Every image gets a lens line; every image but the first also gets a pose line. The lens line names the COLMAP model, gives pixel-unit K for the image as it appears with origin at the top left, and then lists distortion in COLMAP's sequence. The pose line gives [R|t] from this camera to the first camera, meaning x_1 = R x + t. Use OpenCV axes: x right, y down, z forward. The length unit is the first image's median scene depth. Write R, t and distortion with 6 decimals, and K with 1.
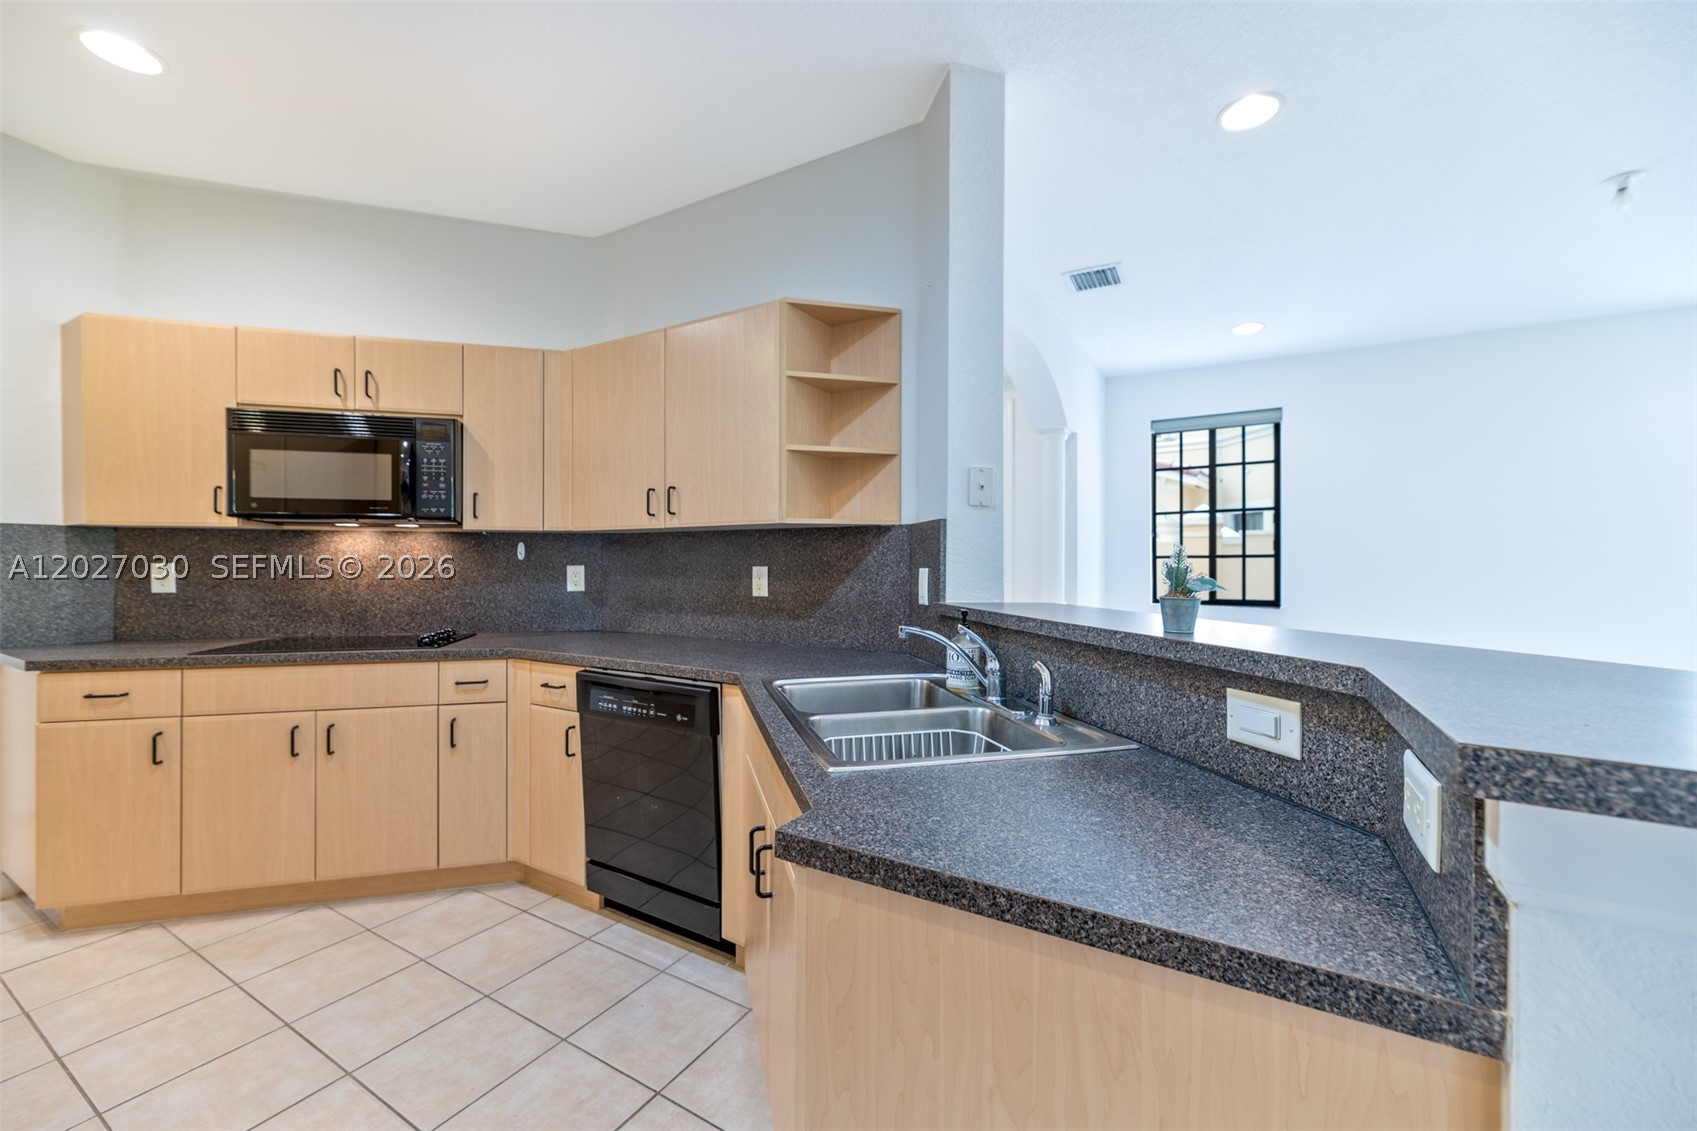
lens RADIAL K [[682.3, 0, 839.4], [0, 682.3, 566.0], [0, 0, 1]] dist [0.001532, 0.000246]
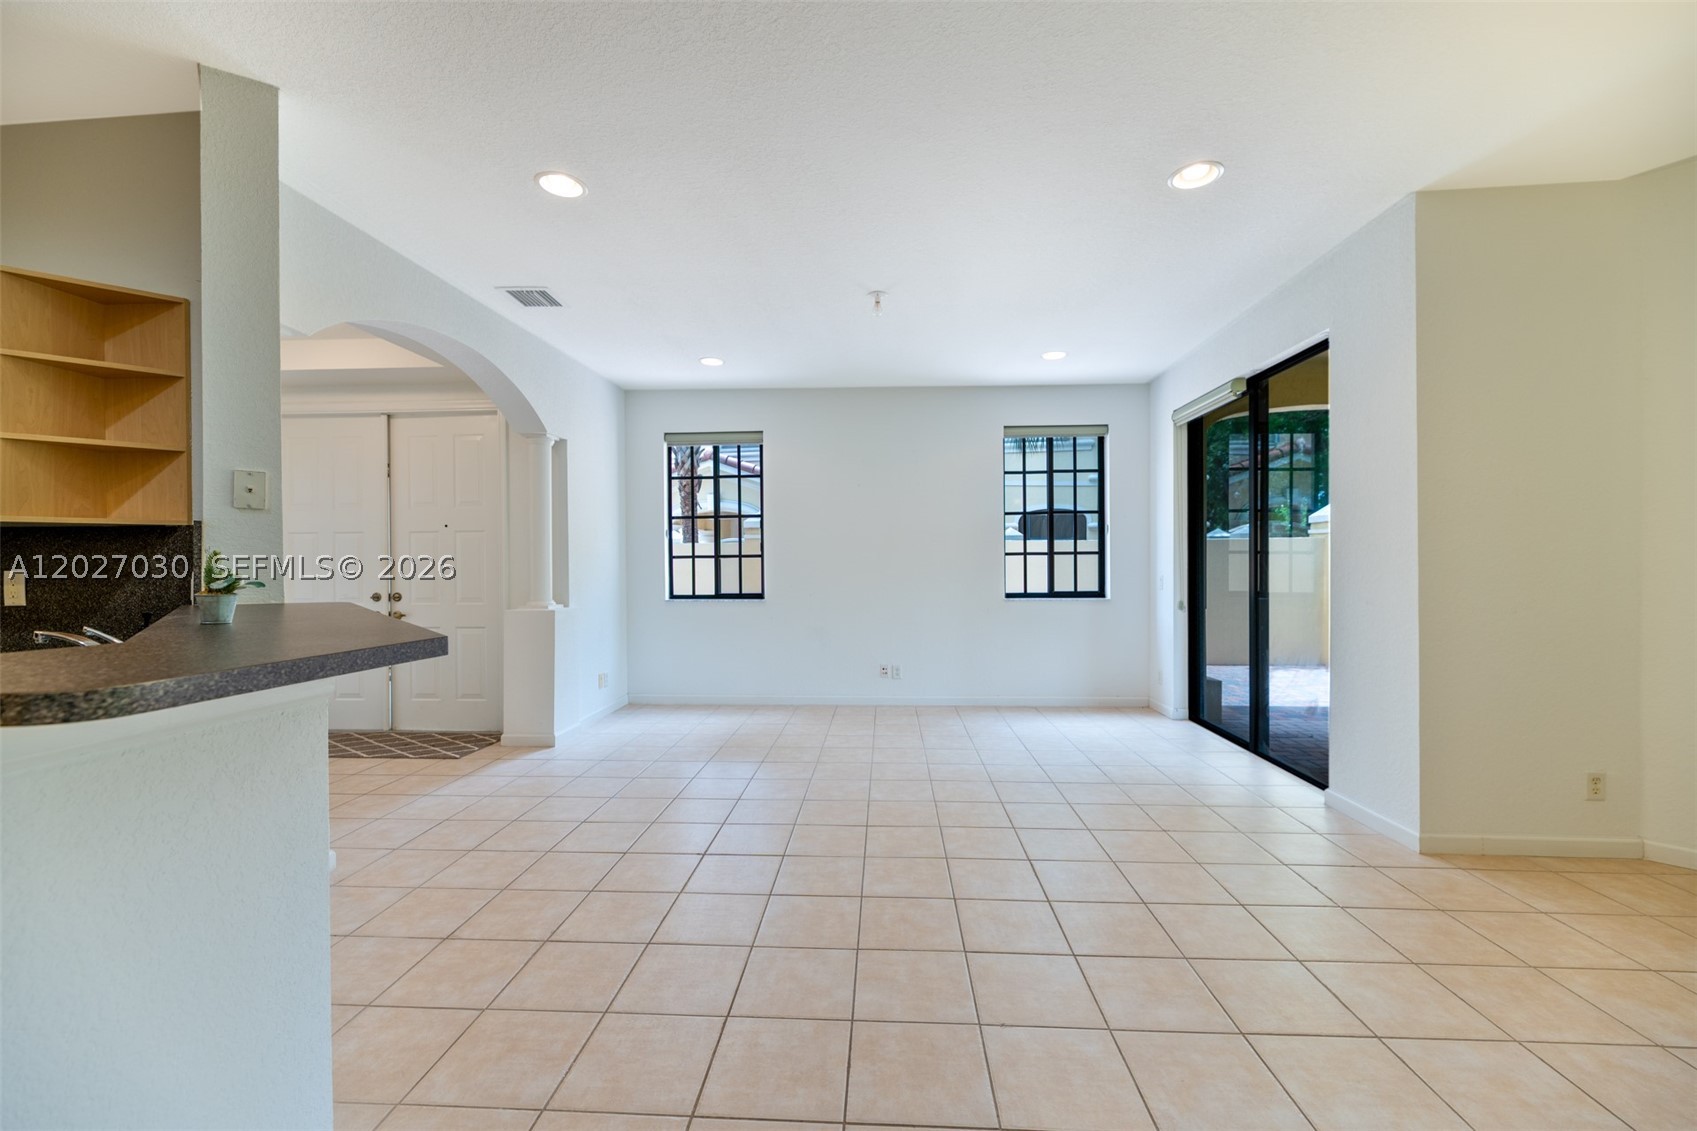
lens RADIAL K [[695.3, 0, 859.1], [0, 695.3, 565.4], [0, 0, 1]] dist [-0.000252, -0.000527]
pose [[0.879907, -0.008638, 0.475068, 0.408326], [0.009033, 0.999958, 0.001450, 0.002247], [-0.475060, 0.003015, 0.879948, -0.270232]]
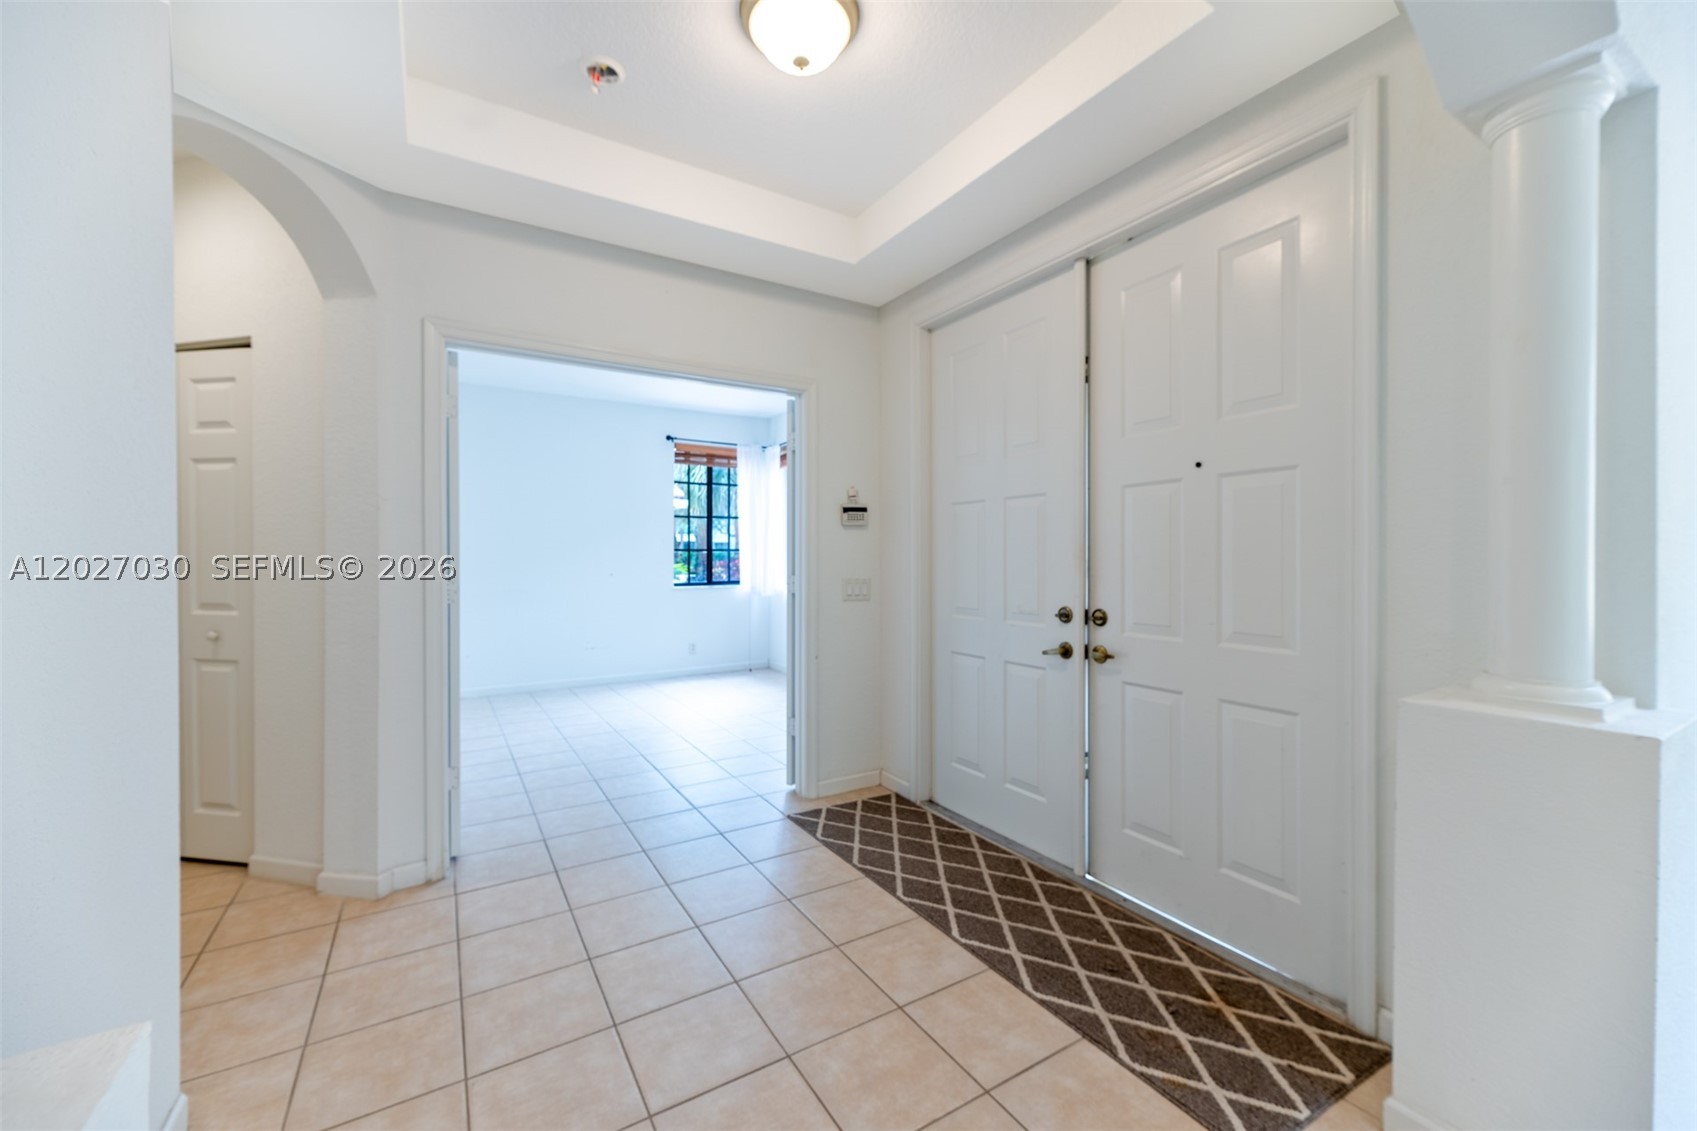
lens RADIAL K [[674.6, 0, 844.5], [0, 674.6, 559.4], [0, 0, 1]] dist [0.014076, 0.000054]
pose [[0.888433, -0.002496, -0.459000, 0.313796], [0.002546, 0.999997, -0.000510, -0.000756], [0.458999, -0.000716, 0.888436, 1.026367]]
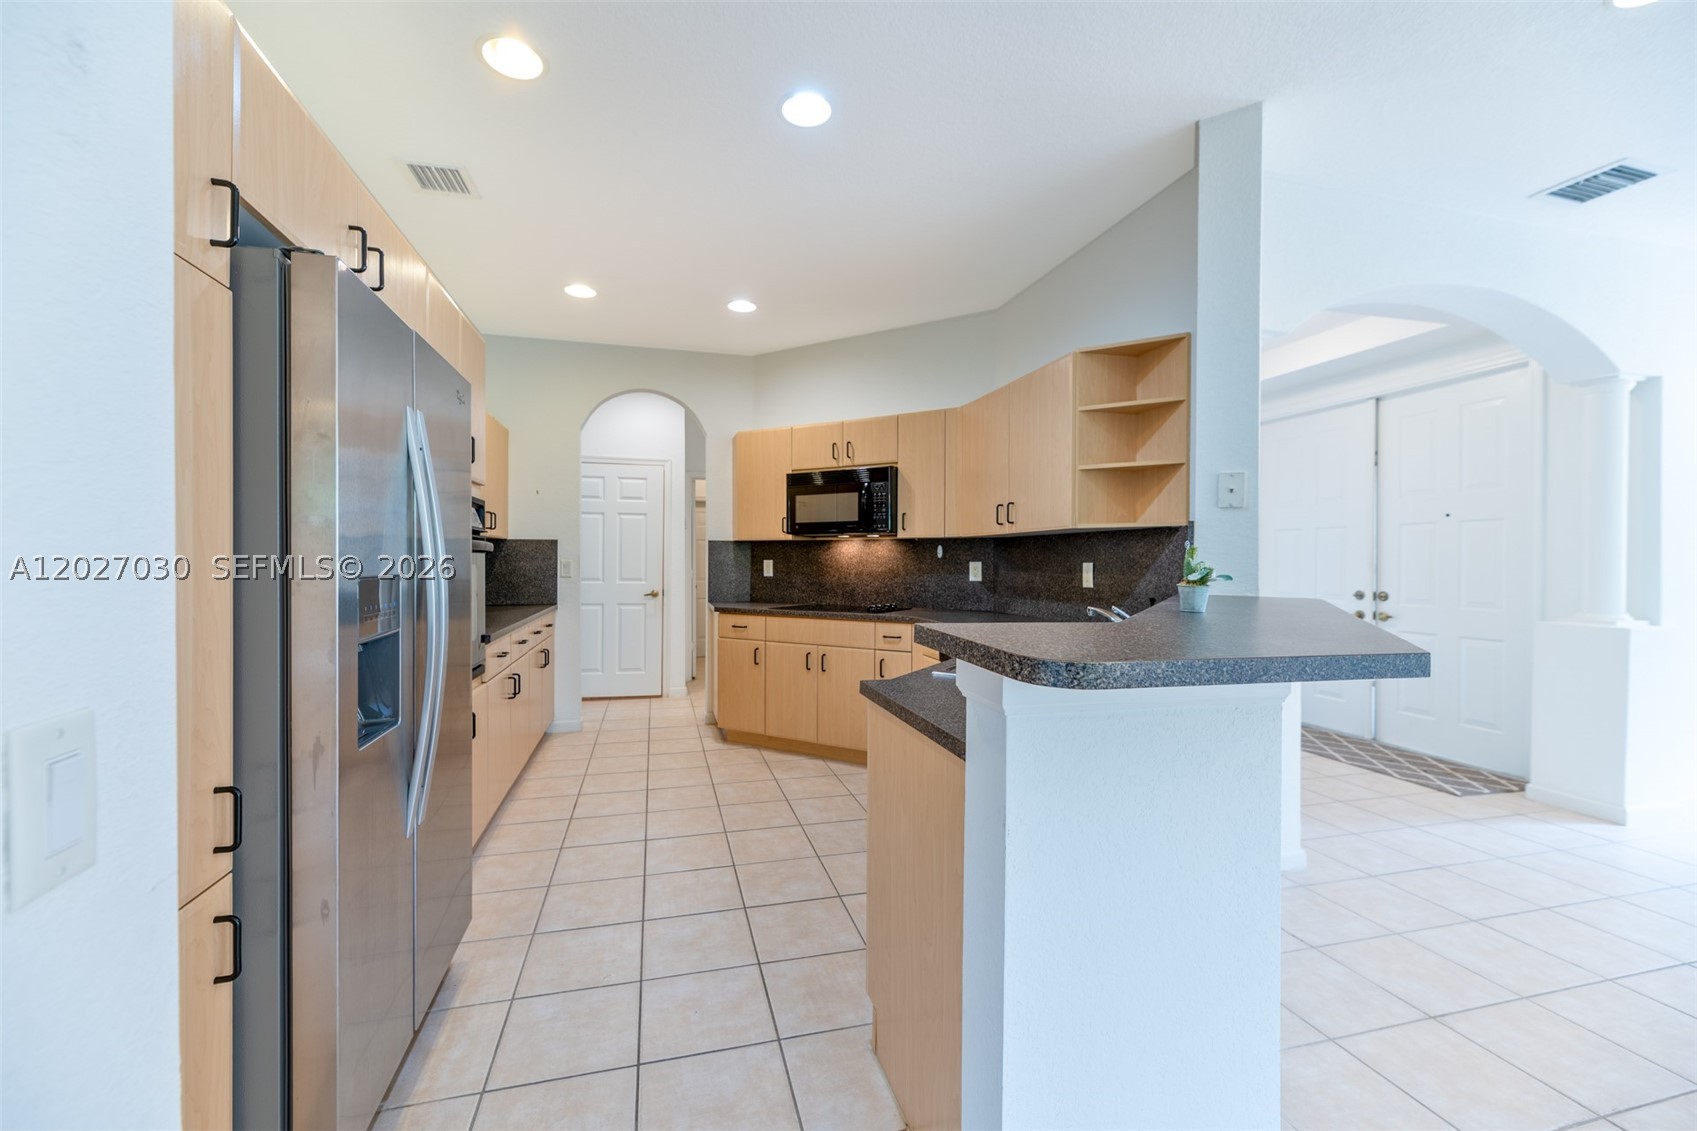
lens RADIAL K [[682.5, 0, 820.5], [0, 682.5, 565.6], [0, 0, 1]] dist [0.002850, 0.000482]
pose [[0.706834, 0.005842, -0.707356, 0.413389], [-0.004508, 0.999983, 0.003754, 0.003356], [0.707365, 0.000536, 0.706848, -0.196053]]
